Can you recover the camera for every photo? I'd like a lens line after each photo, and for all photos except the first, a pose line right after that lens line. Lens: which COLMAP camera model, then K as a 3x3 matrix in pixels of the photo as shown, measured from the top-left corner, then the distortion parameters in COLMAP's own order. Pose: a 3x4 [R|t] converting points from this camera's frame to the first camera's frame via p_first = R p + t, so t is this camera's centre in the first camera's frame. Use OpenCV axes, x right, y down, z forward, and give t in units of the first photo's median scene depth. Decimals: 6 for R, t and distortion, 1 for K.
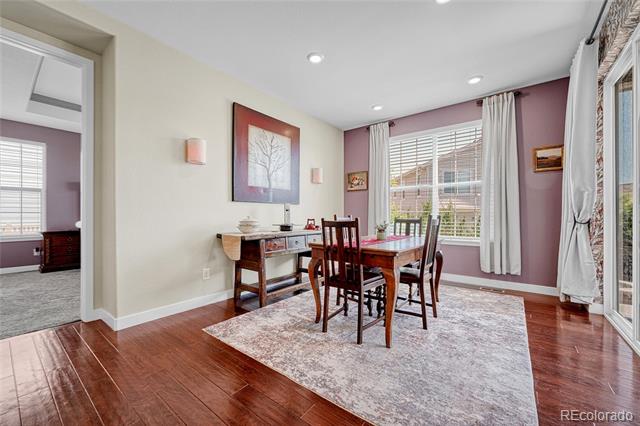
lens RADIAL K [[256.8, 0, 322.5], [0, 256.8, 214.4], [0, 0, 1]] dist [-0.006859, 0.001278]
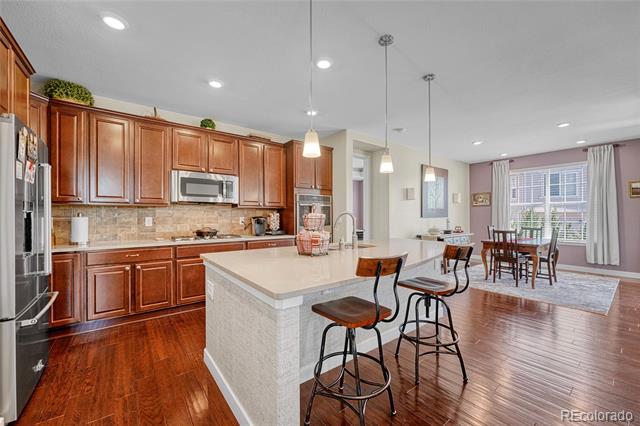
lens RADIAL K [[256.8, 0, 320.2], [0, 256.8, 215.4], [0, 0, 1]] dist [-0.006859, 0.001278]
pose [[0.967040, -0.005624, -0.254562, -0.538466], [0.006070, 0.999981, 0.000963, -0.067936], [0.254551, -0.002476, 0.967056, -0.890526]]
